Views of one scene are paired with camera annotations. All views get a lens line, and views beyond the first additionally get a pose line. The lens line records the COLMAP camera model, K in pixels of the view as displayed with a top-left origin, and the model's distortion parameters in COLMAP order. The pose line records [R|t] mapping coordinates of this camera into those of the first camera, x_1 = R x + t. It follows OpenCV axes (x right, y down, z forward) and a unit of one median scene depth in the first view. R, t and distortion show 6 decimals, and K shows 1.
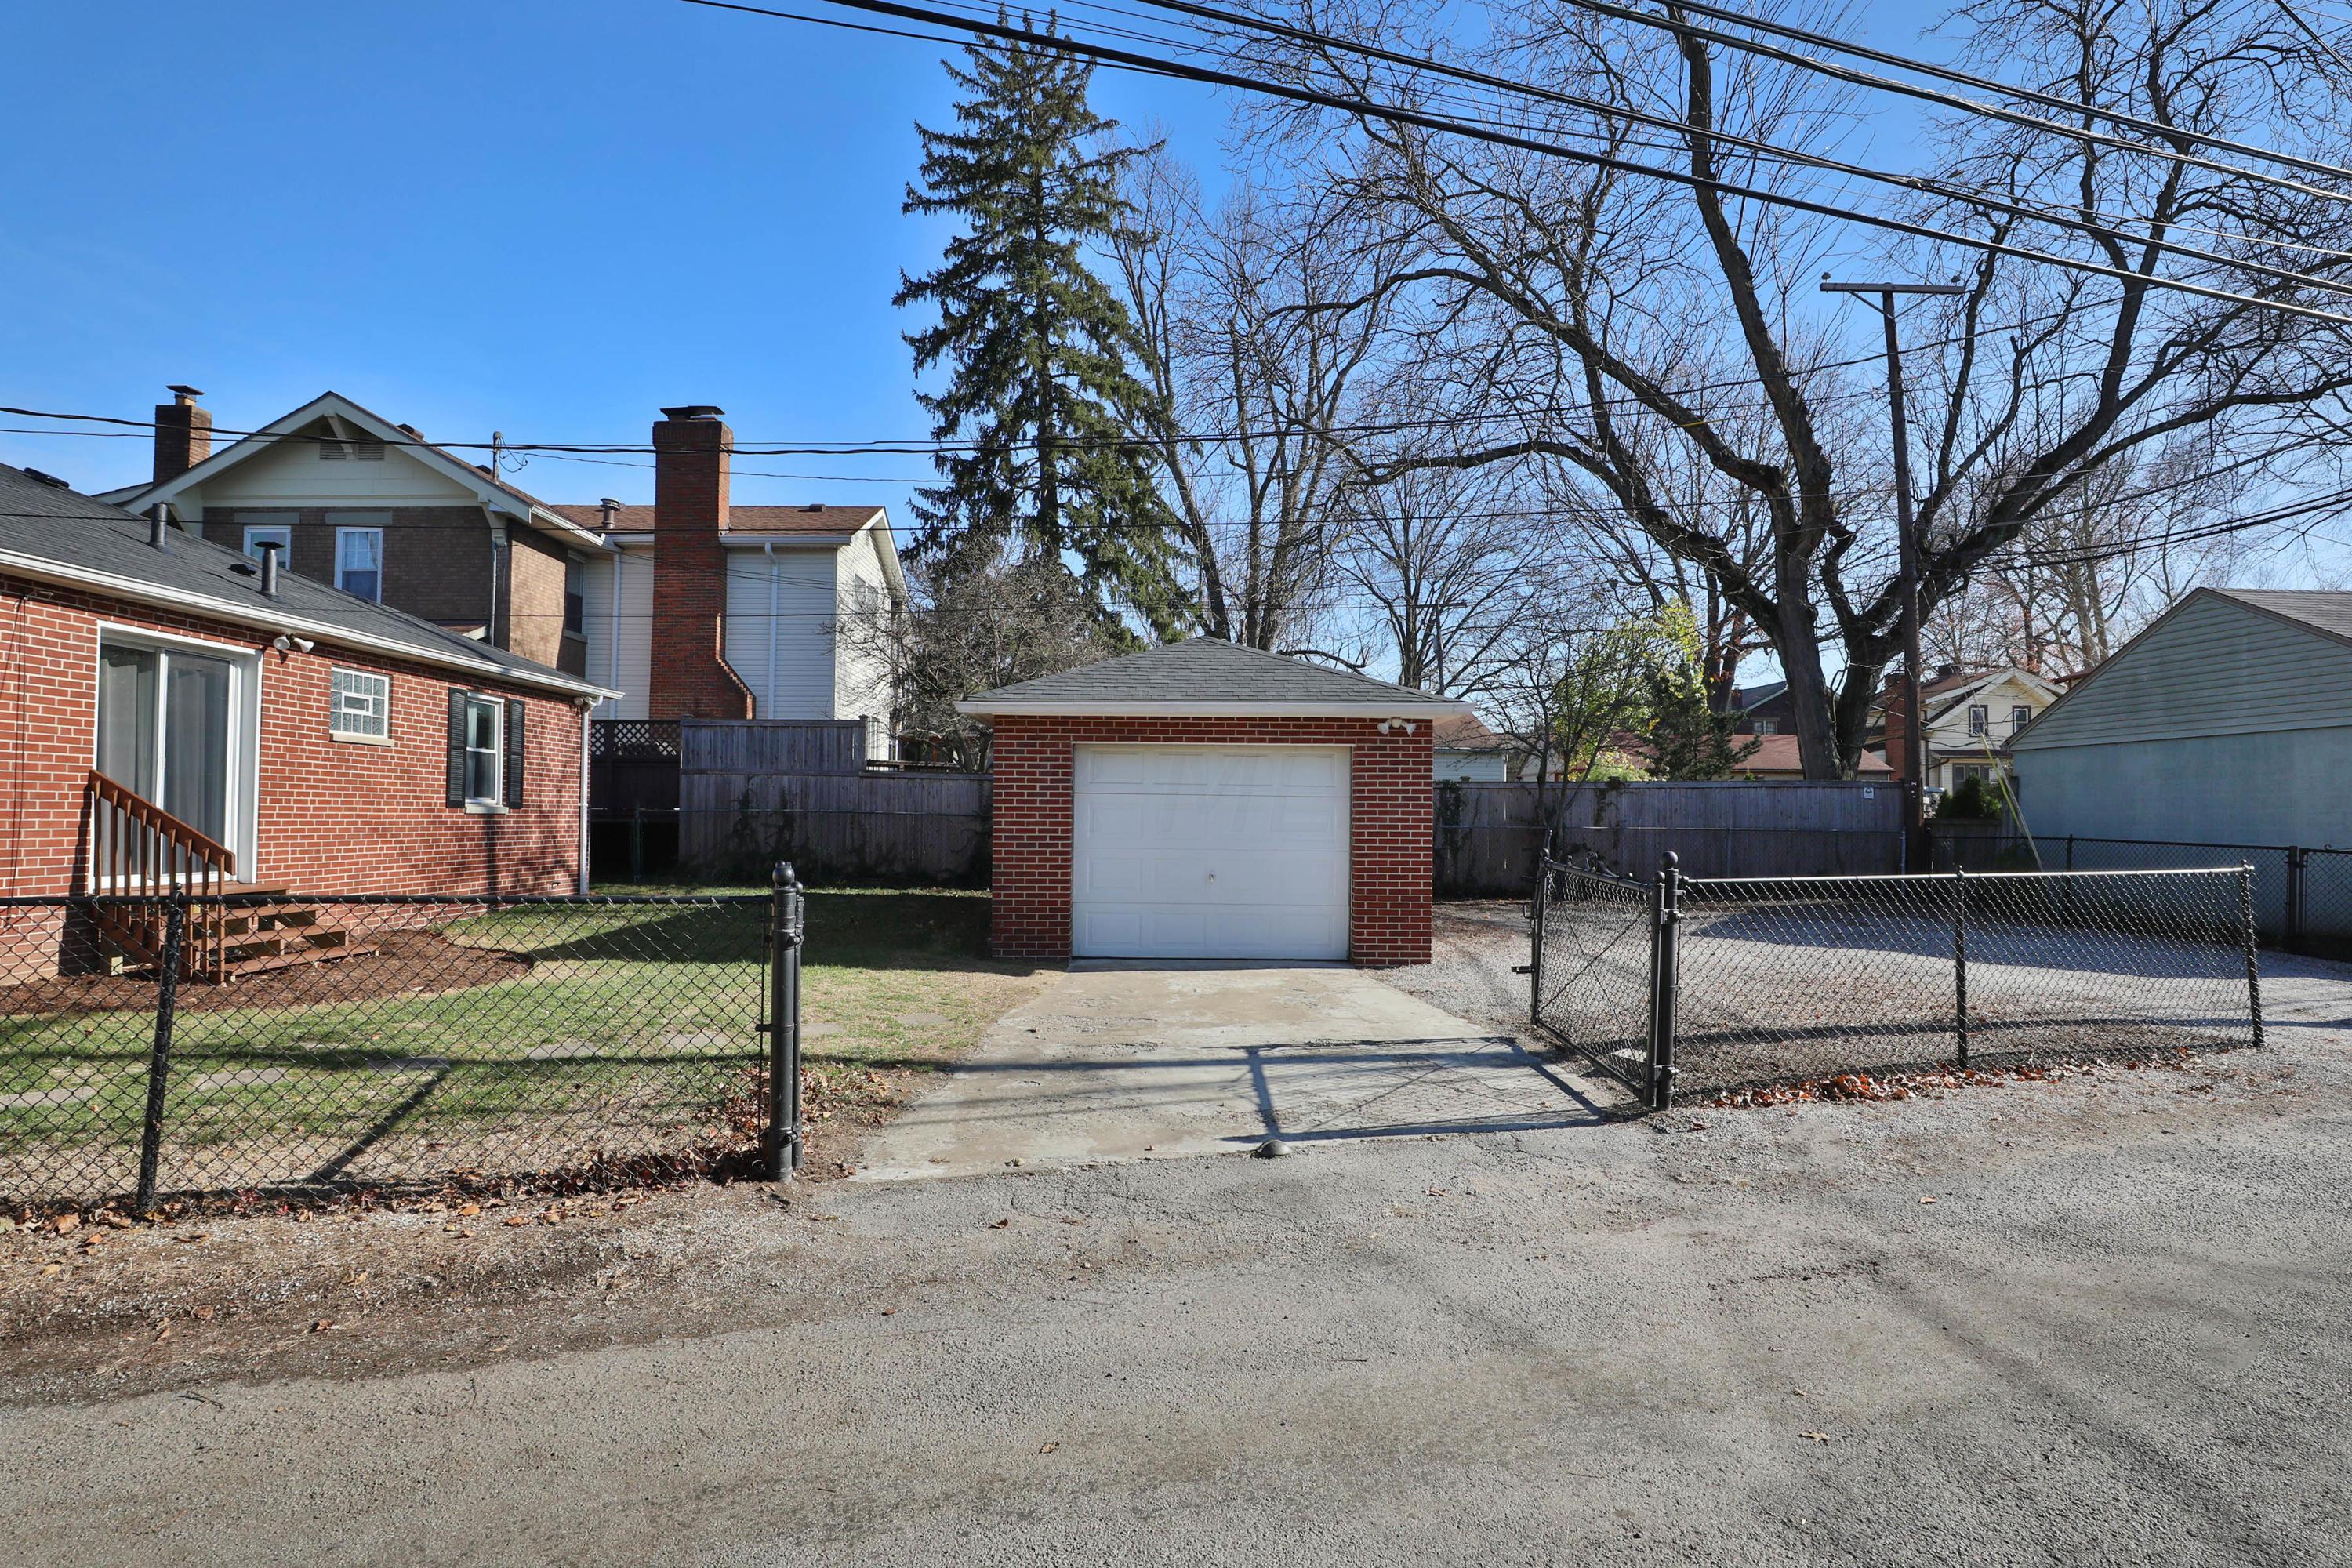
lens RADIAL K [[1148.1, 0, 1168.6], [0, 1148.1, 788.9], [0, 0, 1]] dist [-0.021905, 0.004944]
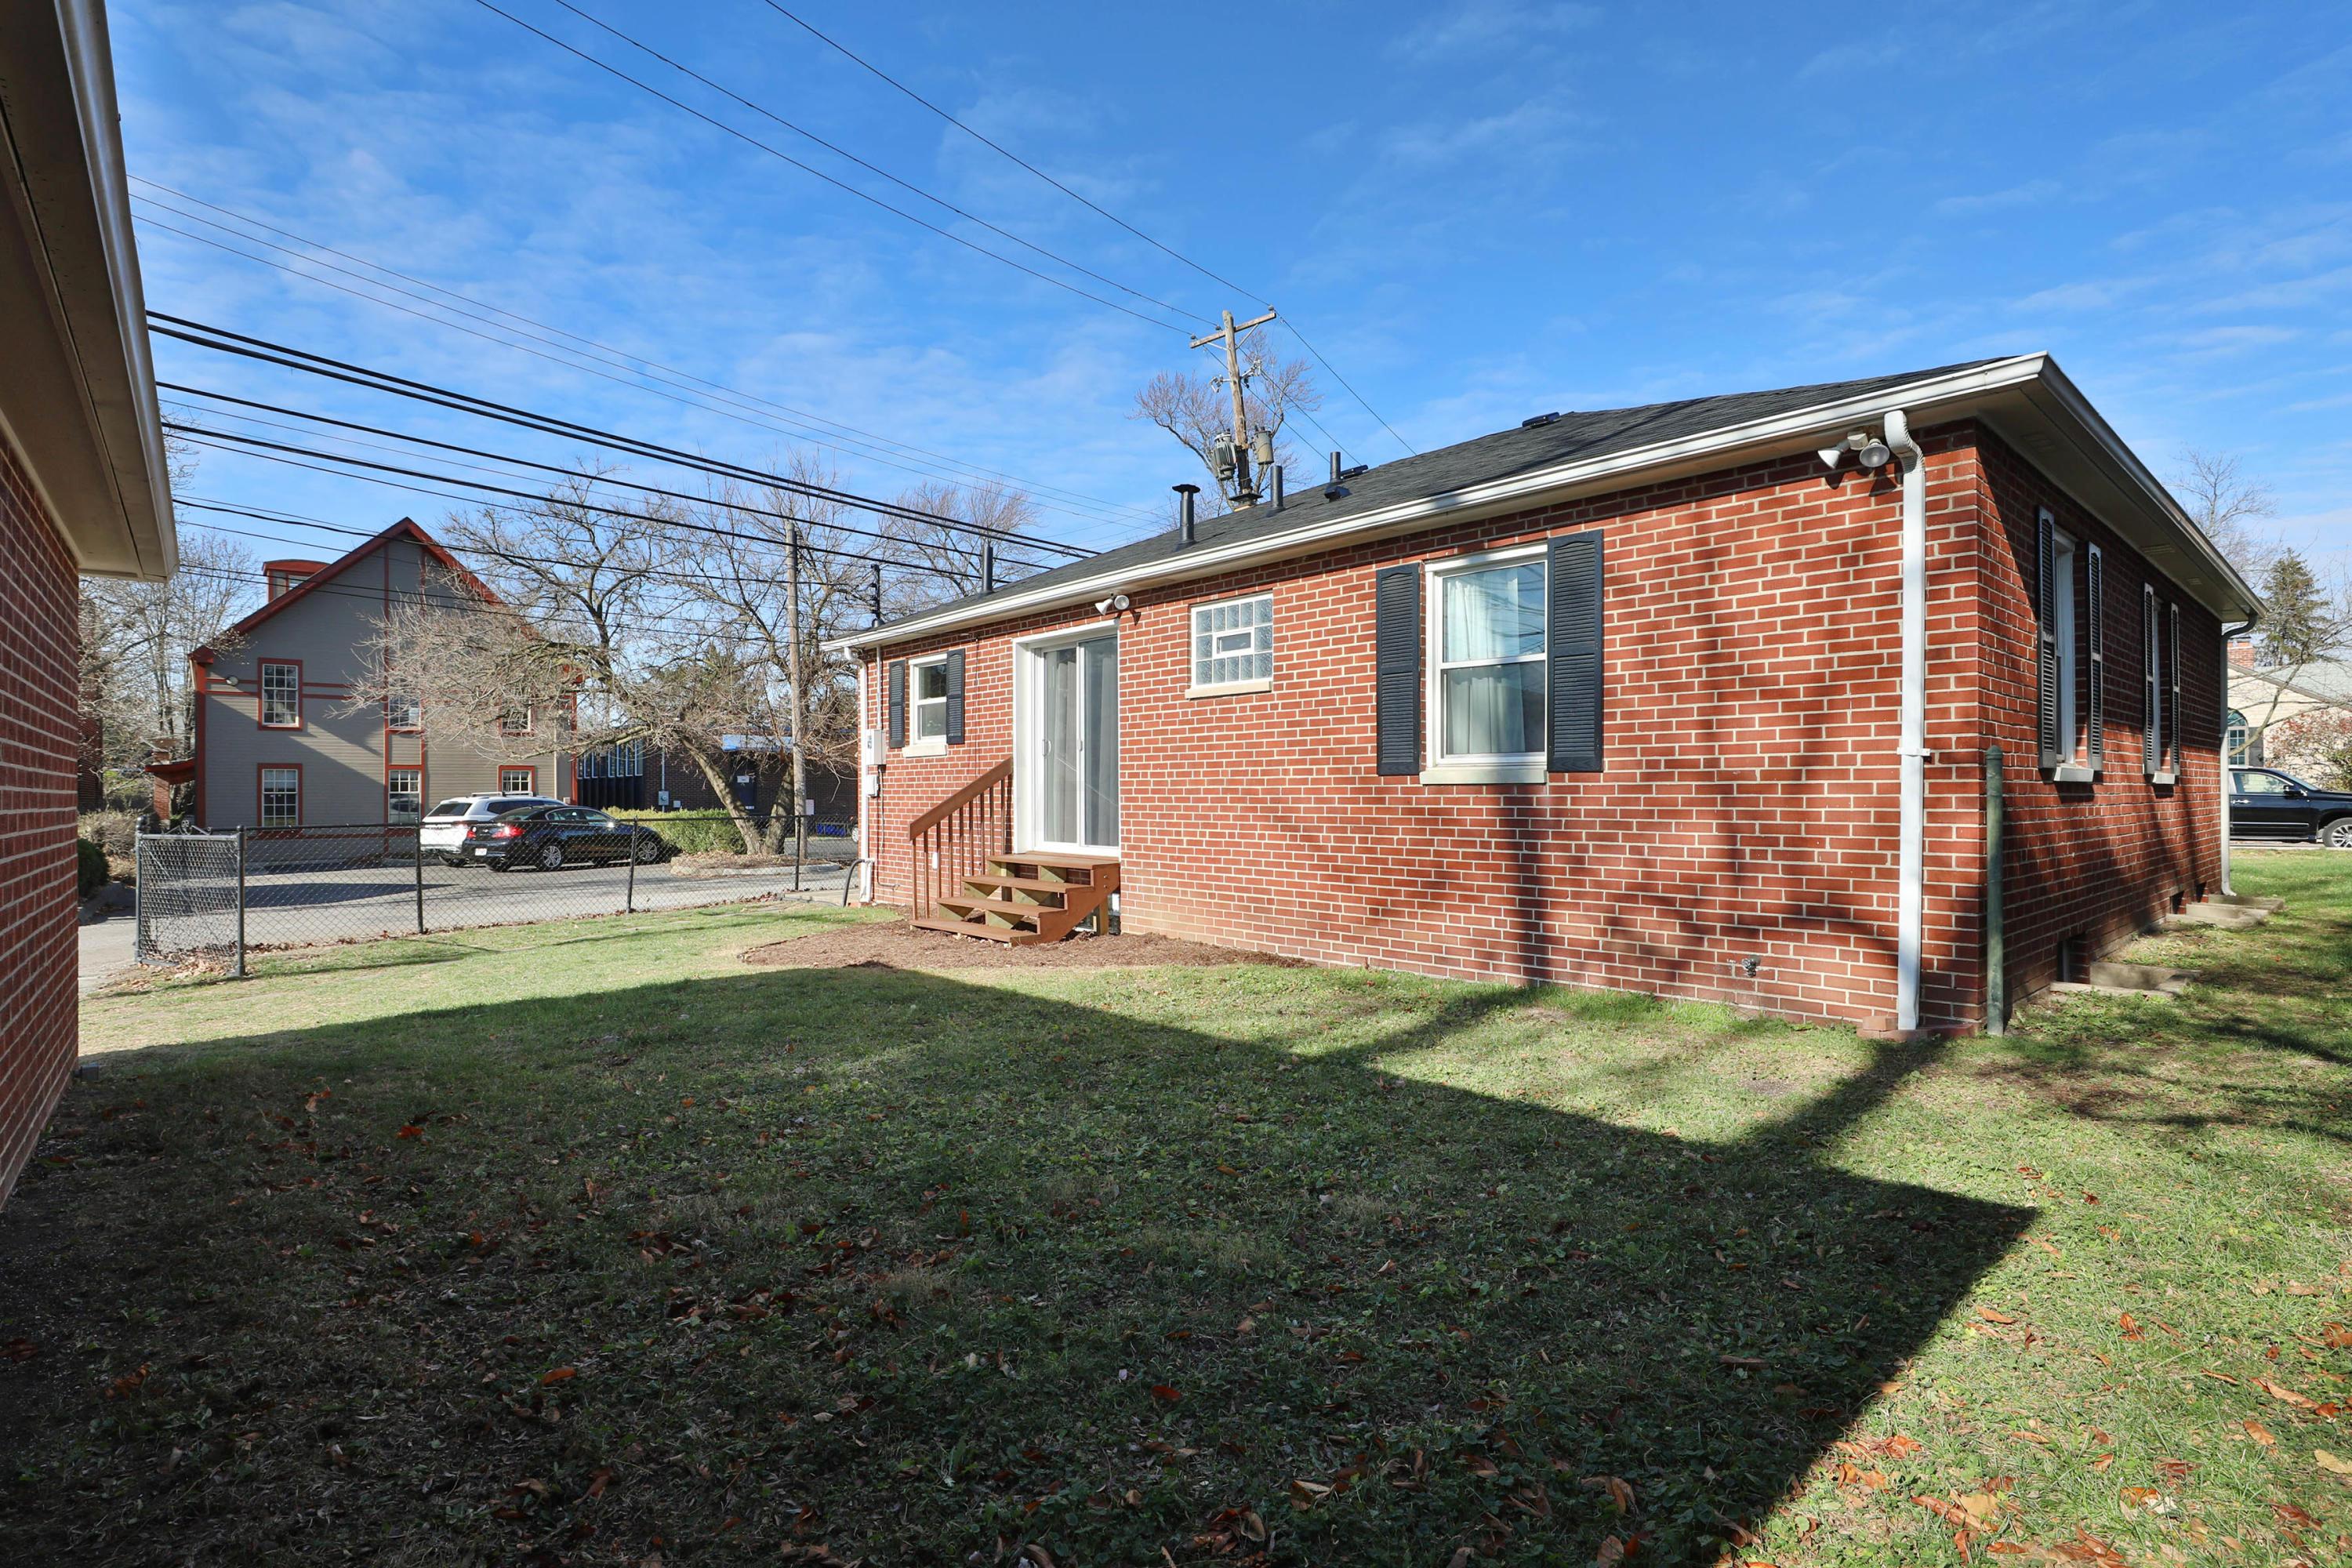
lens RADIAL K [[1148.1, 0, 1176.5], [0, 1148.1, 786.4], [0, 0, 1]] dist [-0.021905, 0.004944]
pose [[-0.761088, -0.013076, -0.648517, -0.138813], [0.011787, 0.999353, -0.033983, 0.034450], [0.648542, -0.033508, -0.760441, 1.148974]]
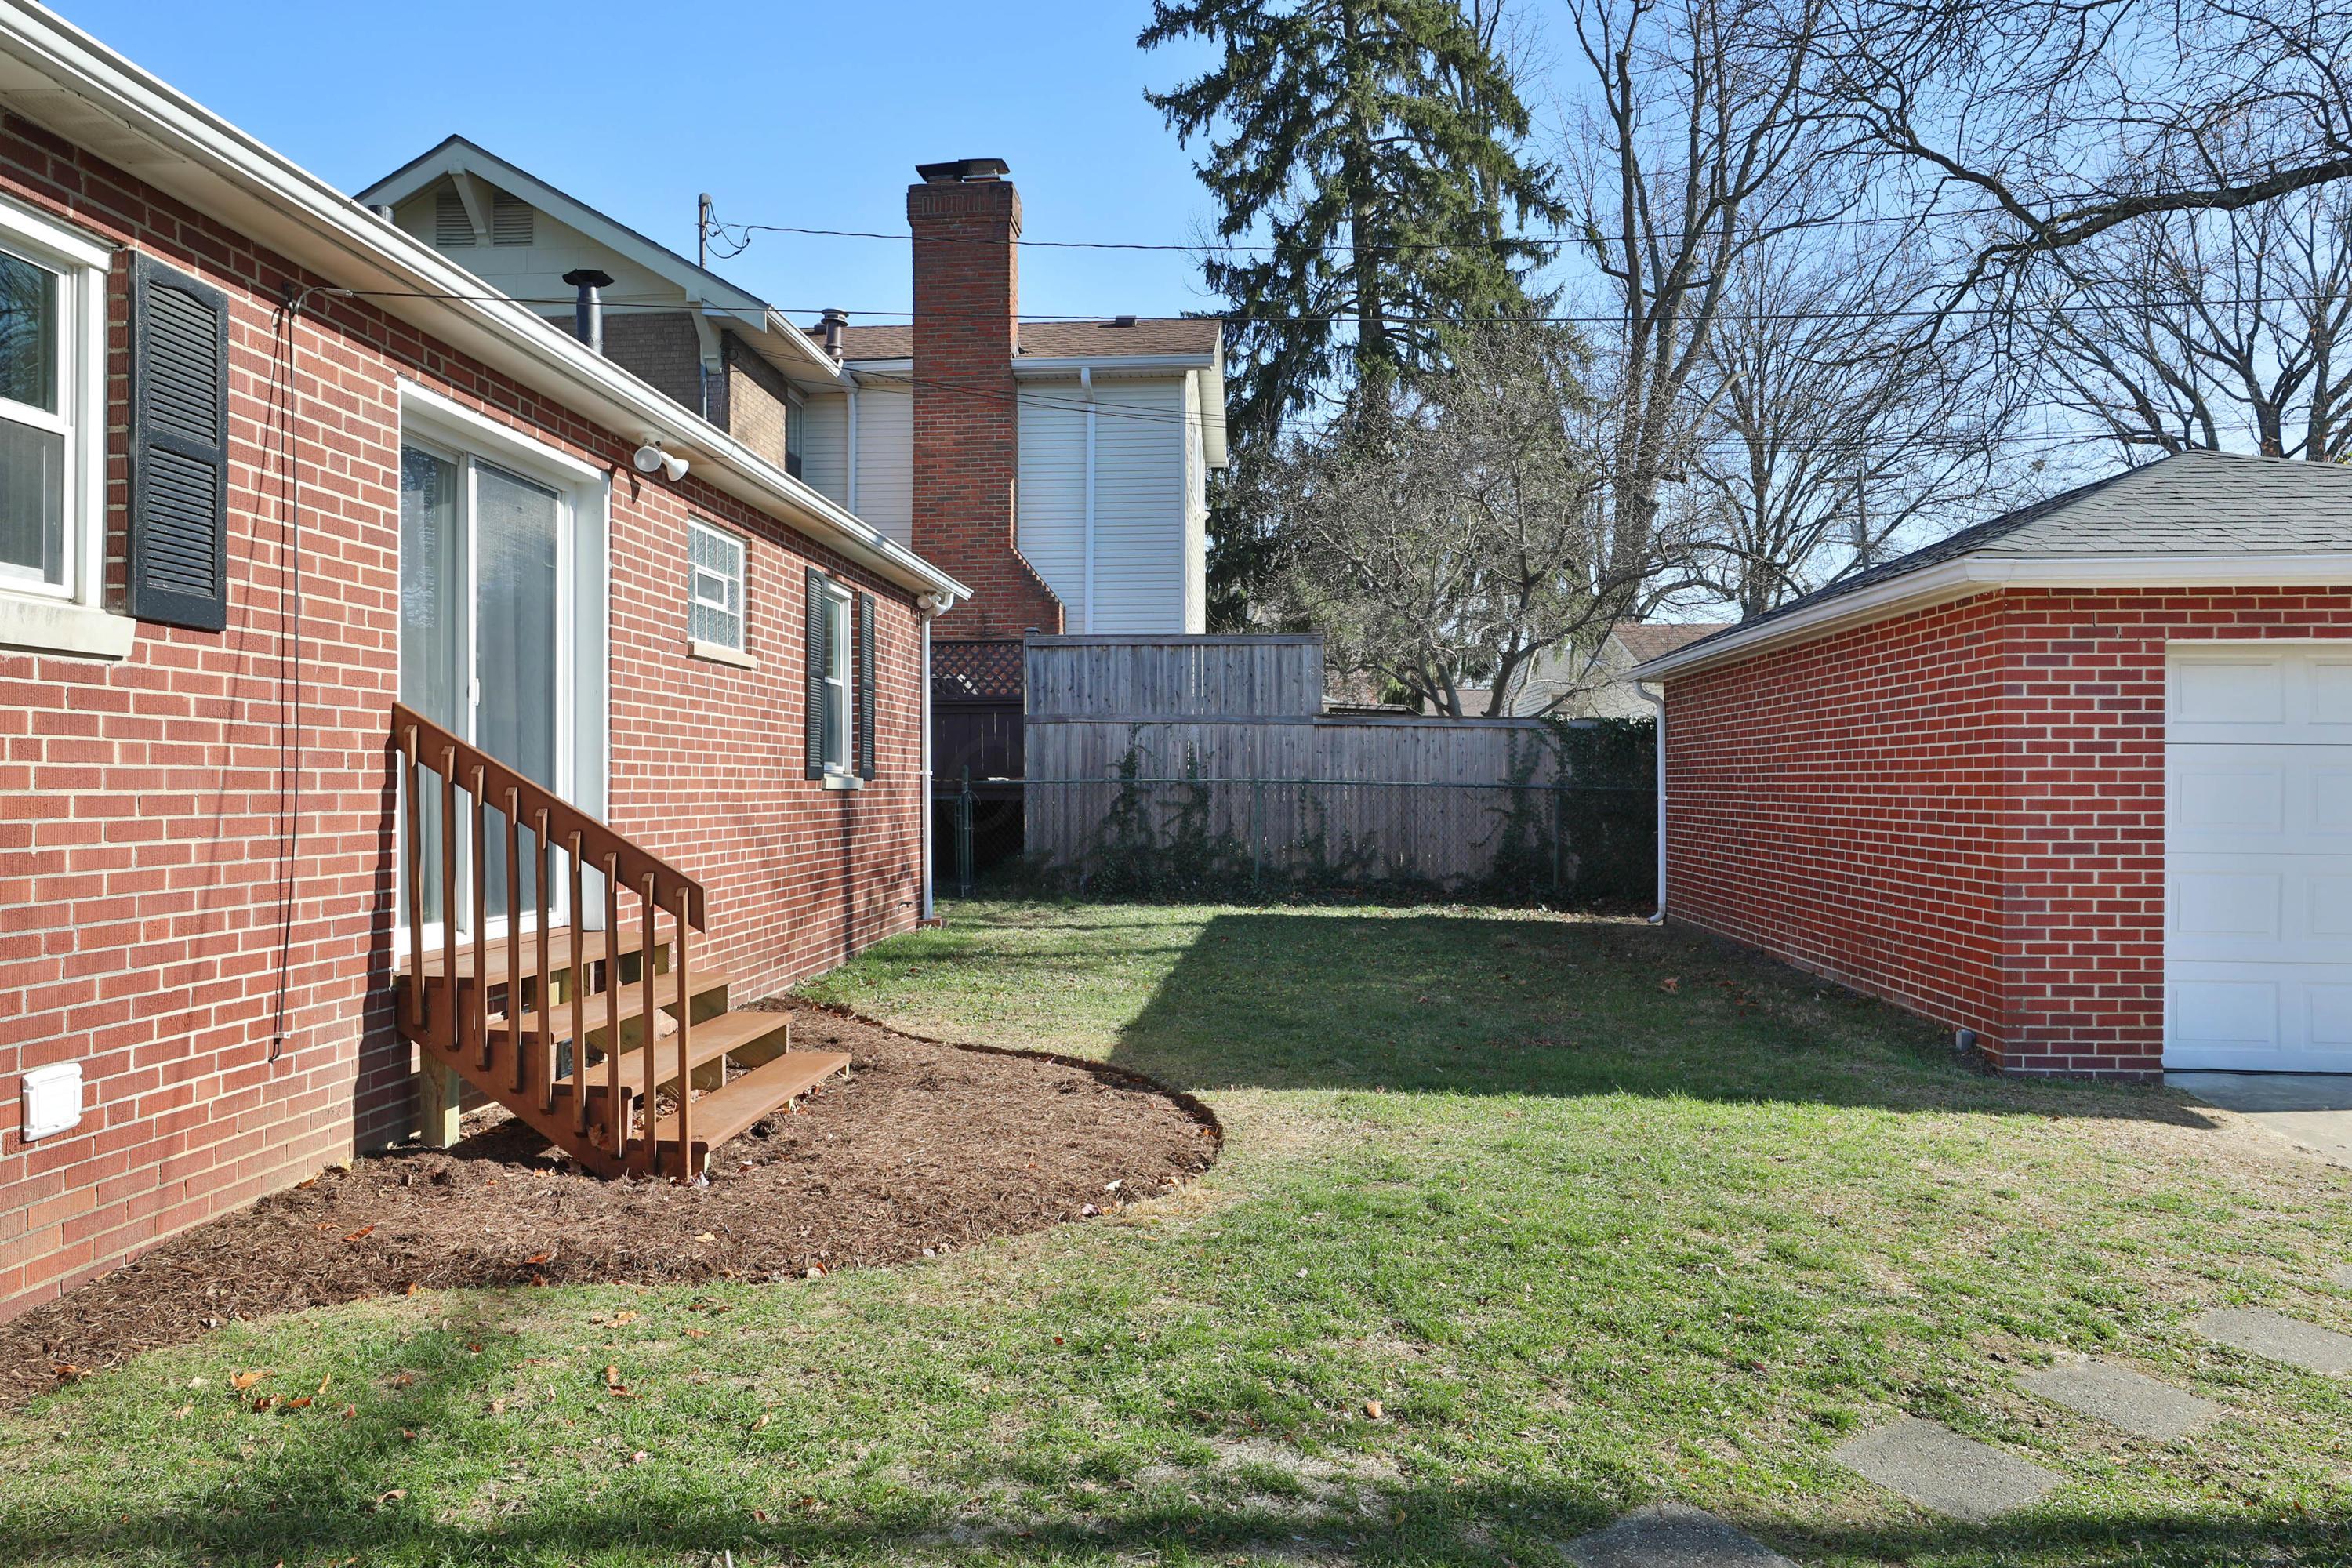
lens RADIAL K [[1474.0, 0, 1189.9], [0, 1474.0, 785.8], [0, 0, 1]] dist [0.000942, -0.002177]
pose [[0.996693, -0.004380, -0.081145, -0.318199], [0.006428, 0.999667, 0.024993, 0.002126], [0.081008, -0.025432, 0.996389, 0.233829]]
